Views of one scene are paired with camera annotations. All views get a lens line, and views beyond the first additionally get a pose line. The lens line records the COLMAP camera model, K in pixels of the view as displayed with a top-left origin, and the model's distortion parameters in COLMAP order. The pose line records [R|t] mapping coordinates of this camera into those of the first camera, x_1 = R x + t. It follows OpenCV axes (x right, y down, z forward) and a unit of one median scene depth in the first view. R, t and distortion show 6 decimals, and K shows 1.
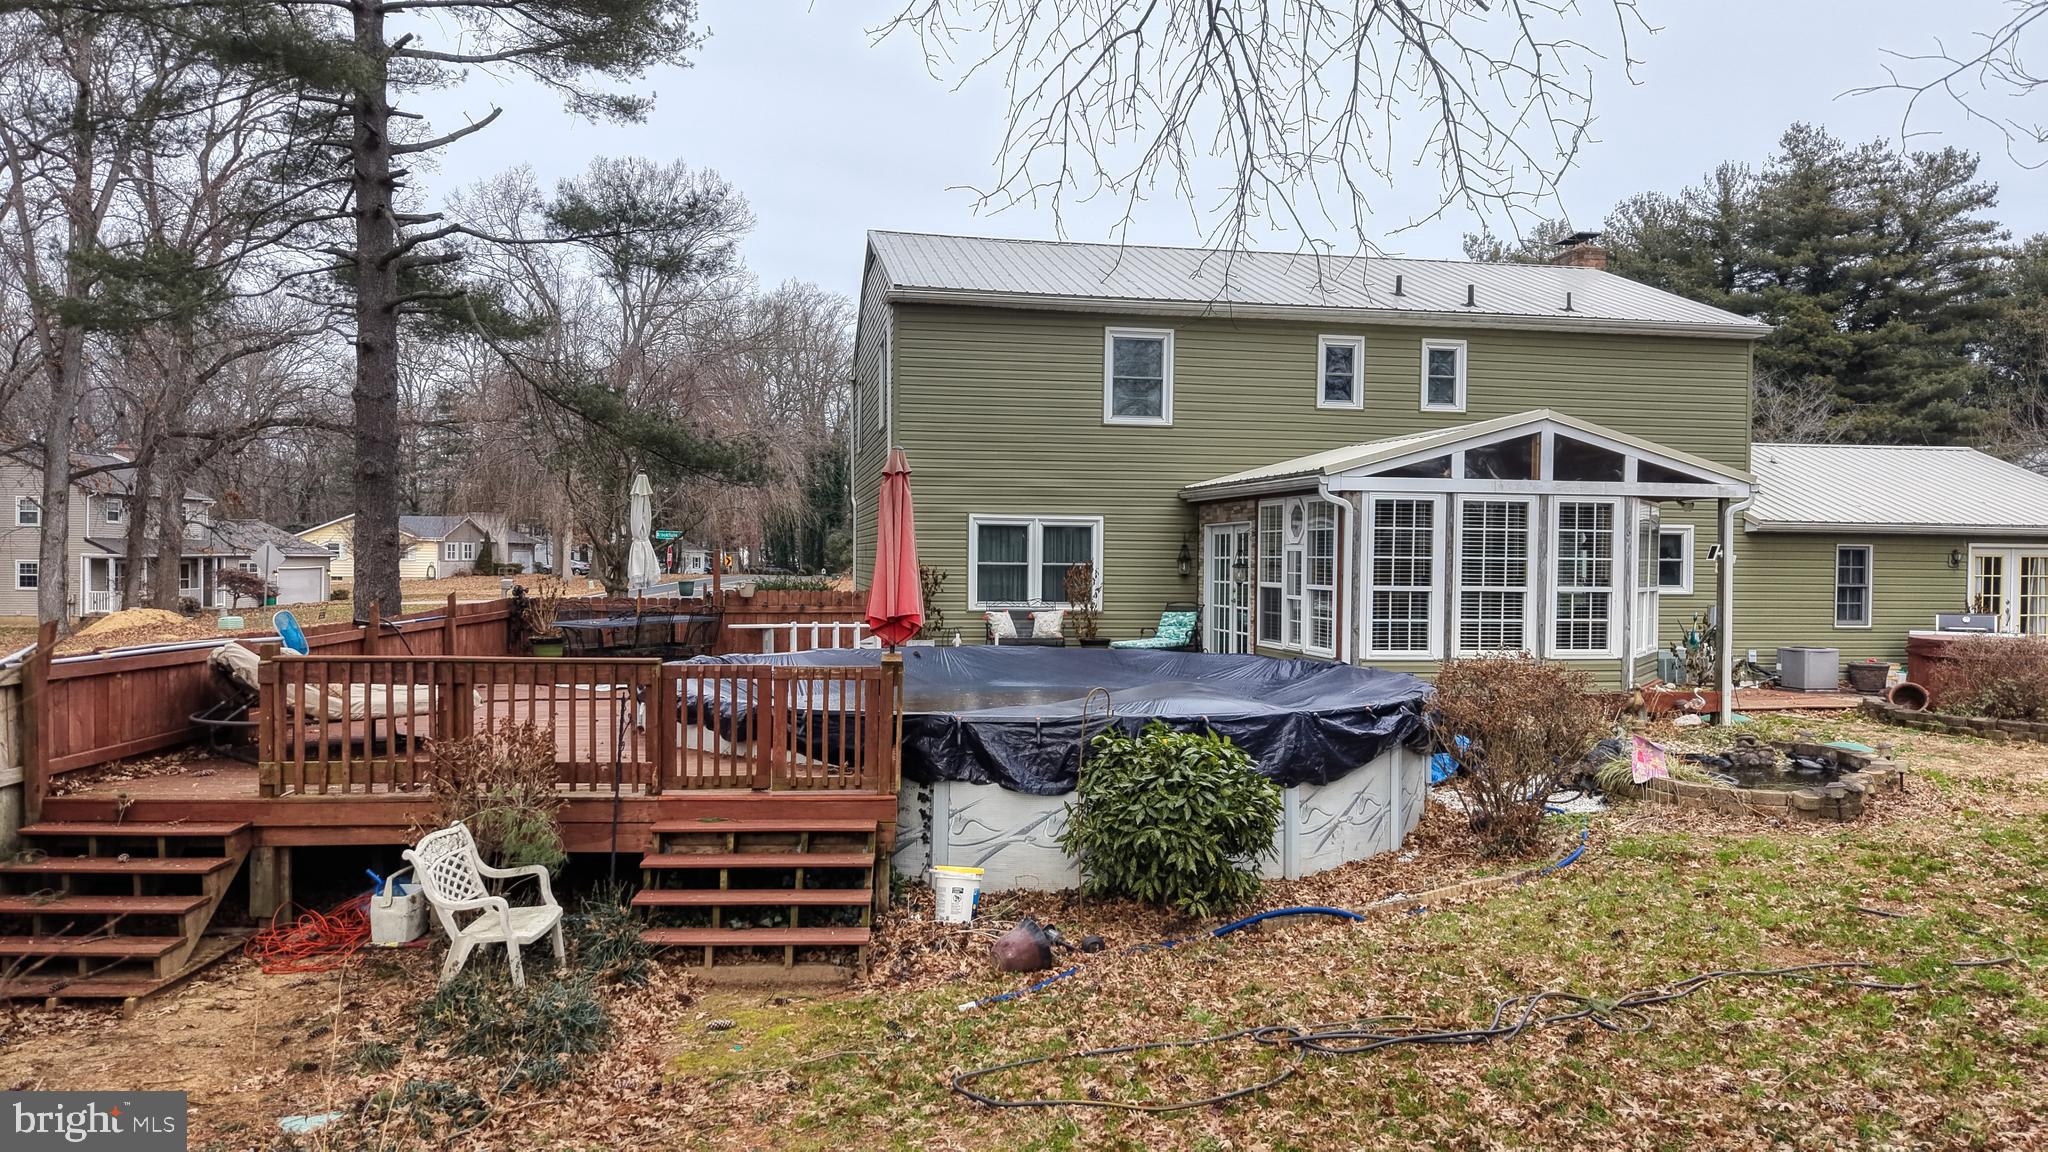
lens RADIAL K [[1367.2, 0, 1021.9], [0, 1367.2, 574.7], [0, 0, 1]] dist [0.041268, -0.050274]
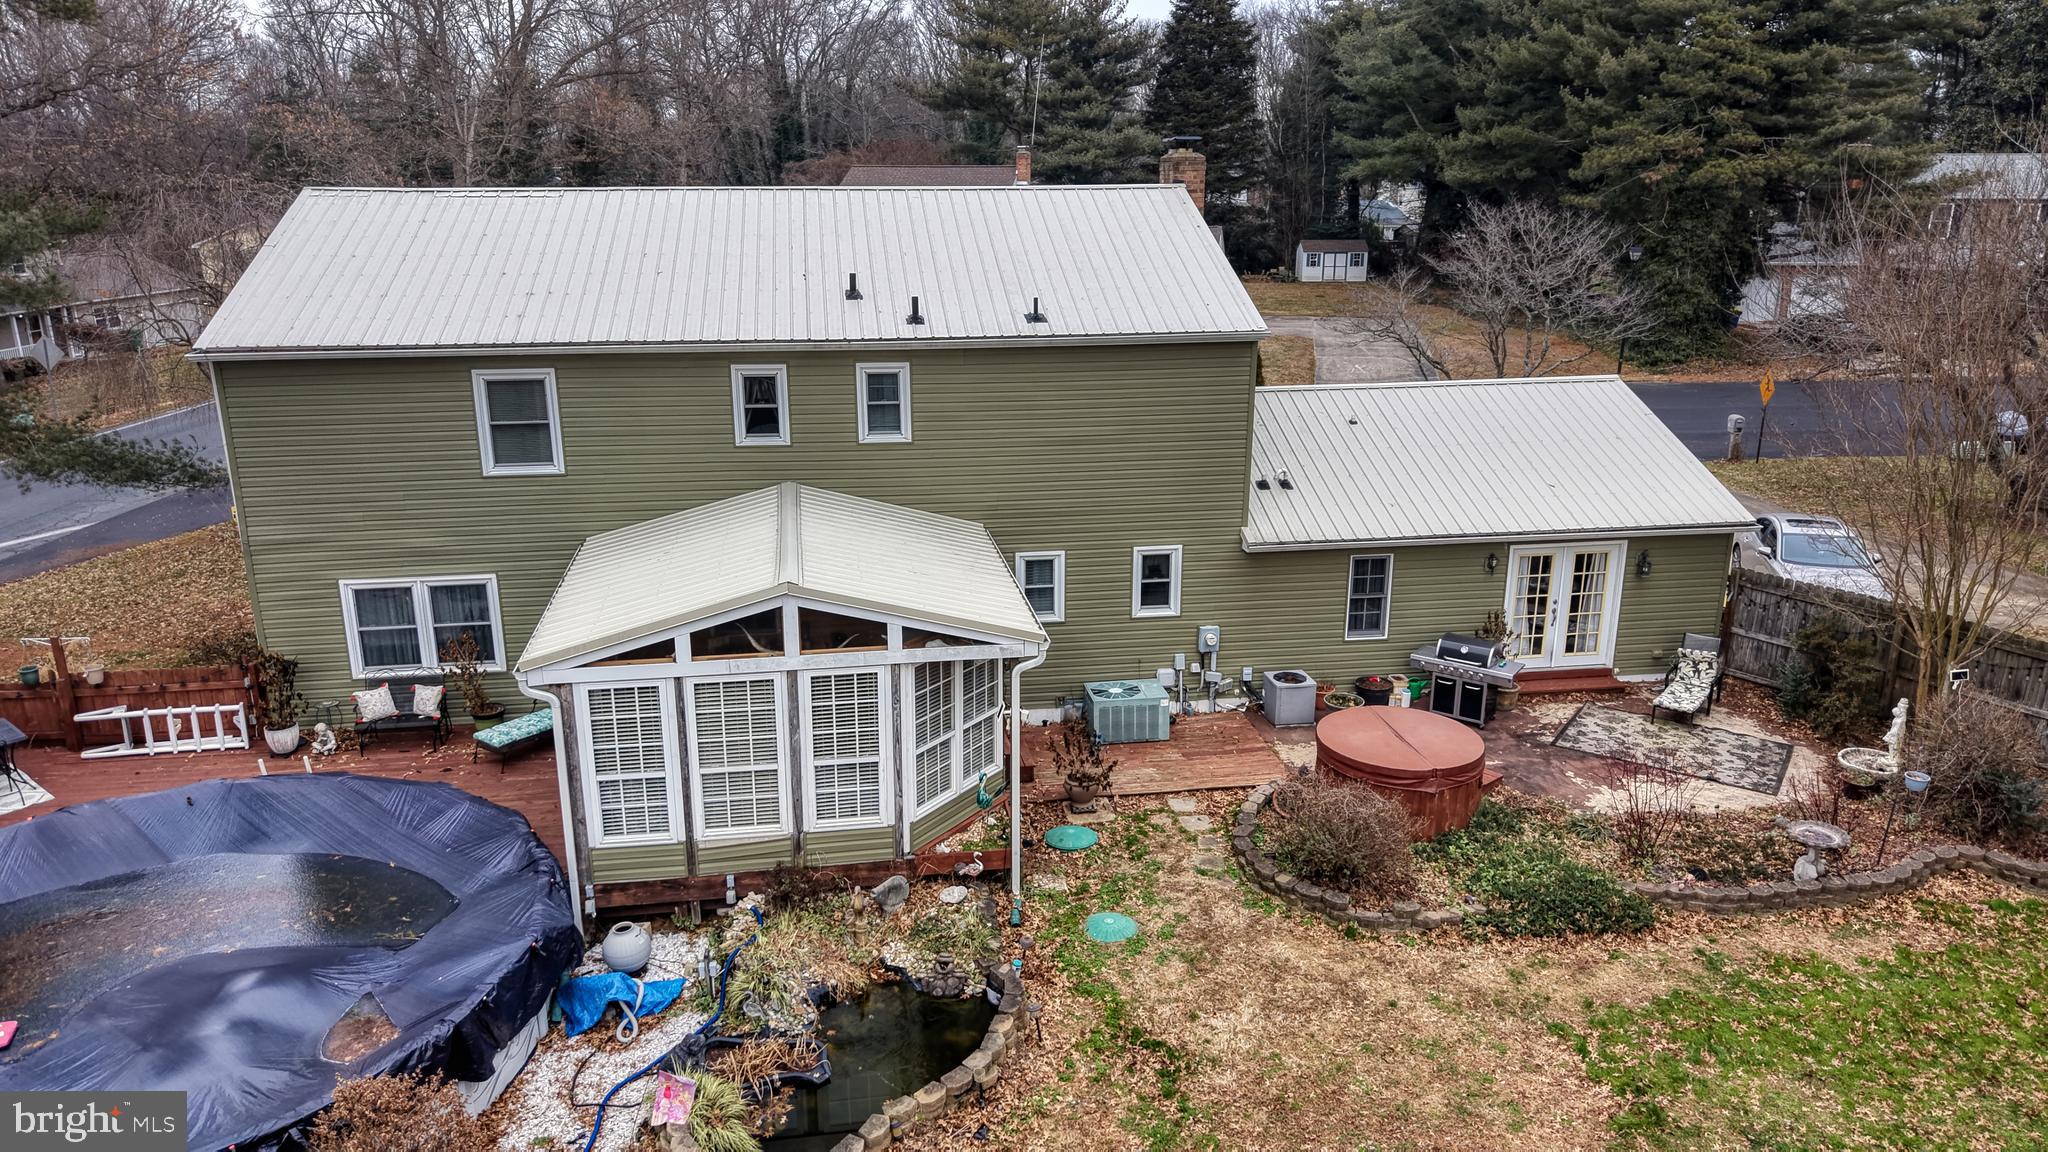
lens RADIAL K [[1367.2, 0, 1019.1], [0, 1367.2, 573.6], [0, 0, 1]] dist [0.041268, -0.050274]
pose [[0.999050, -0.000712, -0.043563, 0.460801], [0.012463, 0.962754, 0.270093, -0.293886], [0.041748, -0.270379, 0.961848, 0.118607]]
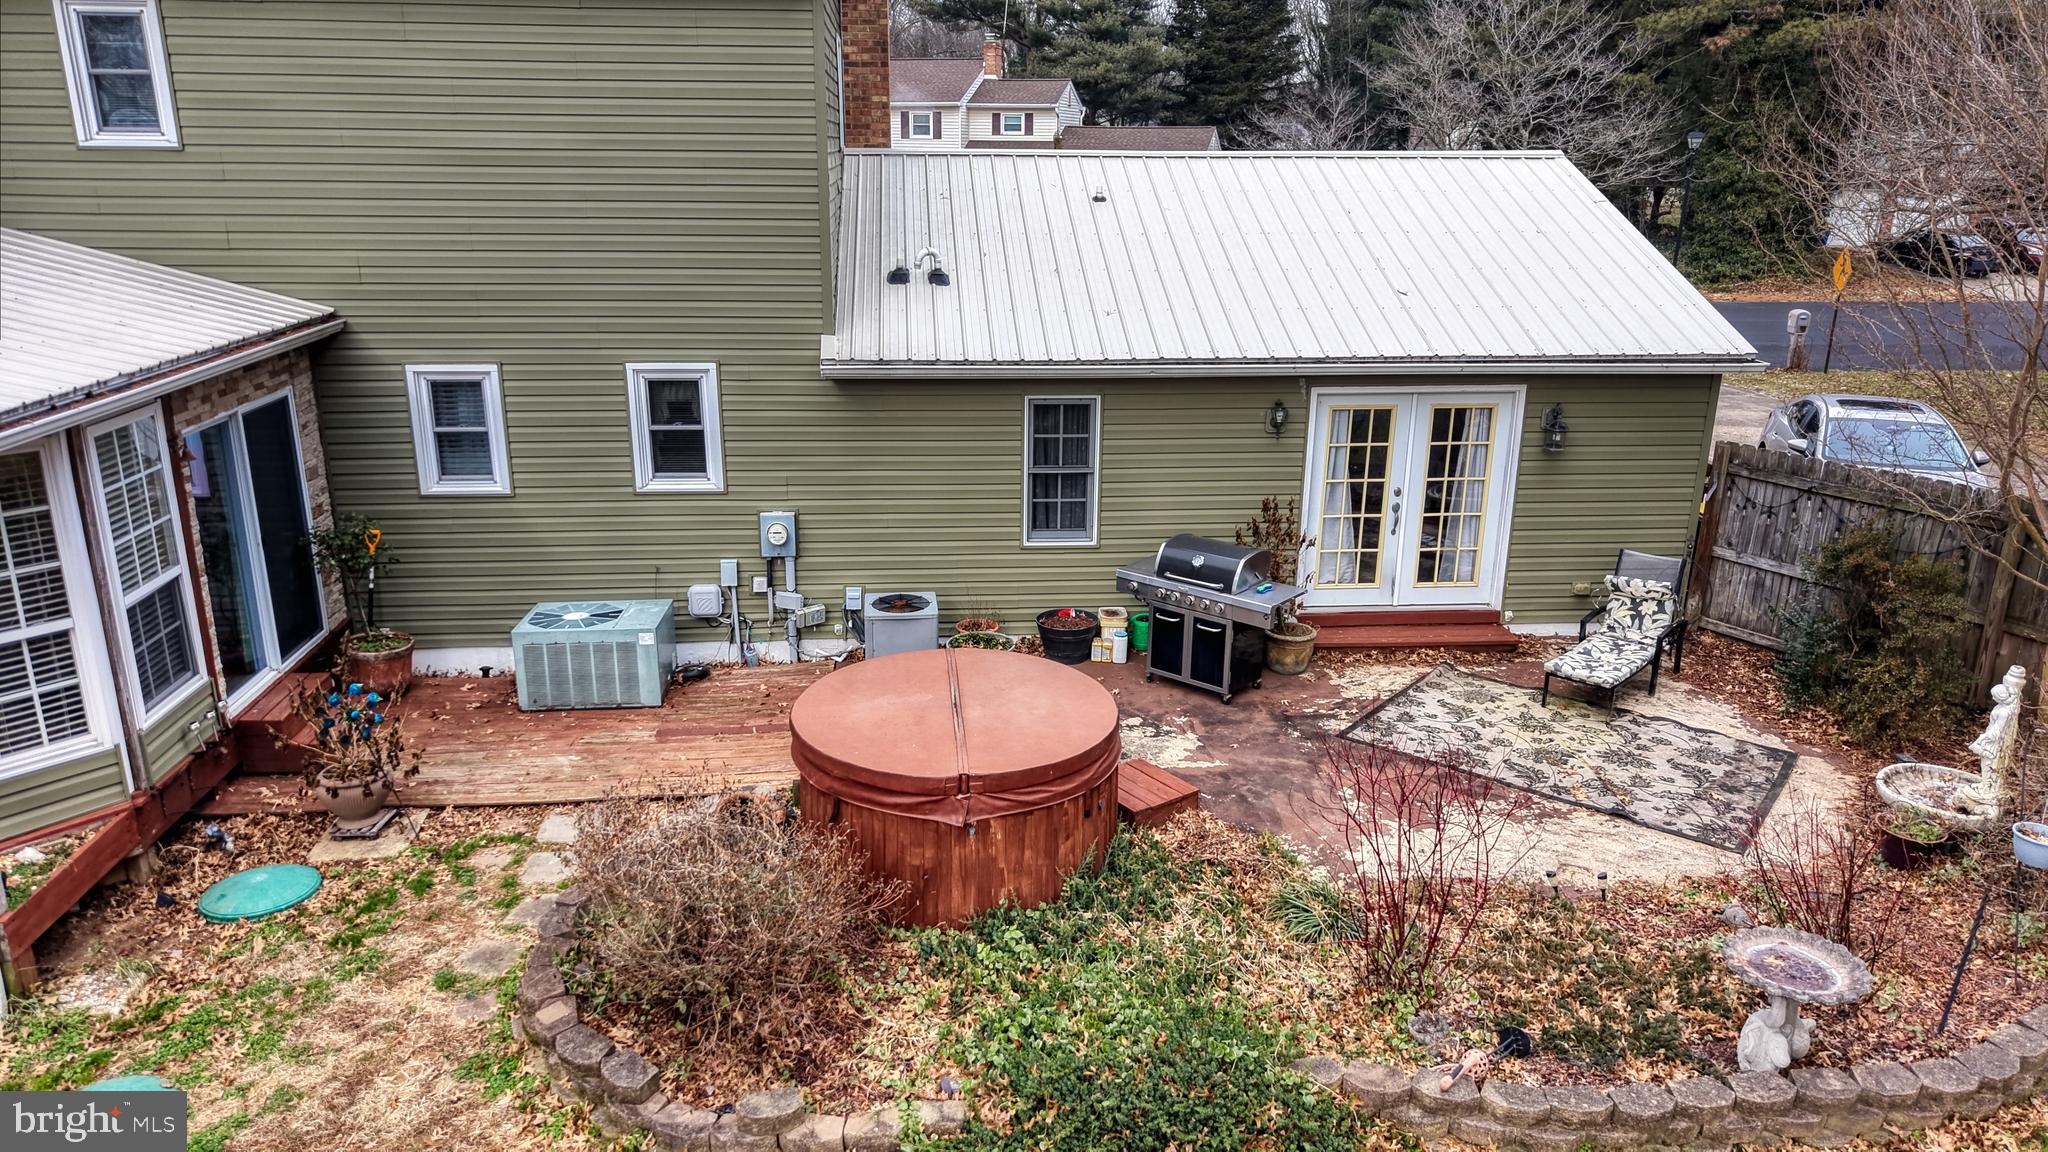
lens RADIAL K [[1367.2, 0, 1026.3], [0, 1367.2, 567.3], [0, 0, 1]] dist [0.041268, -0.050274]
pose [[0.994637, 0.028930, -0.099300, 0.727352], [-0.000058, 0.960239, 0.279178, -0.117914], [0.103429, -0.277675, 0.955091, 0.543264]]
